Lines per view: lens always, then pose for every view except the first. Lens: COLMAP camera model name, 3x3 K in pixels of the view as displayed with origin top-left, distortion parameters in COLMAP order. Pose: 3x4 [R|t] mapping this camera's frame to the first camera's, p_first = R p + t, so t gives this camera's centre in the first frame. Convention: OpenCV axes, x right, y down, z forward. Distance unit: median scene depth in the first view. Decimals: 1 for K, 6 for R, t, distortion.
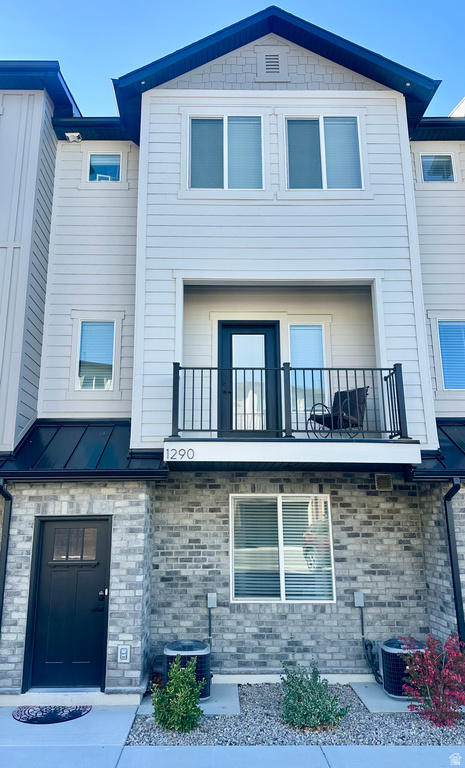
lens RADIAL K [[575.6, 0, 231.9], [0, 575.6, 383.2], [0, 0, 1]] dist [0.036413, -0.026907]
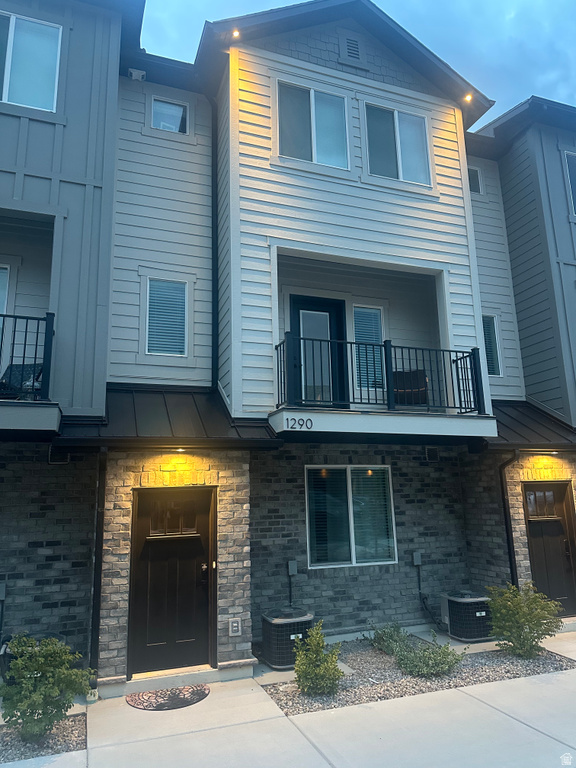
lens RADIAL K [[540.9, 0, 290.0], [0, 540.9, 389.4], [0, 0, 1]] dist [0.066600, -0.079756]
pose [[0.940359, 0.045115, 0.337180, -0.381859], [-0.057552, 0.997978, 0.026974, 0.035389], [-0.335281, -0.044771, 0.941054, 0.112697]]
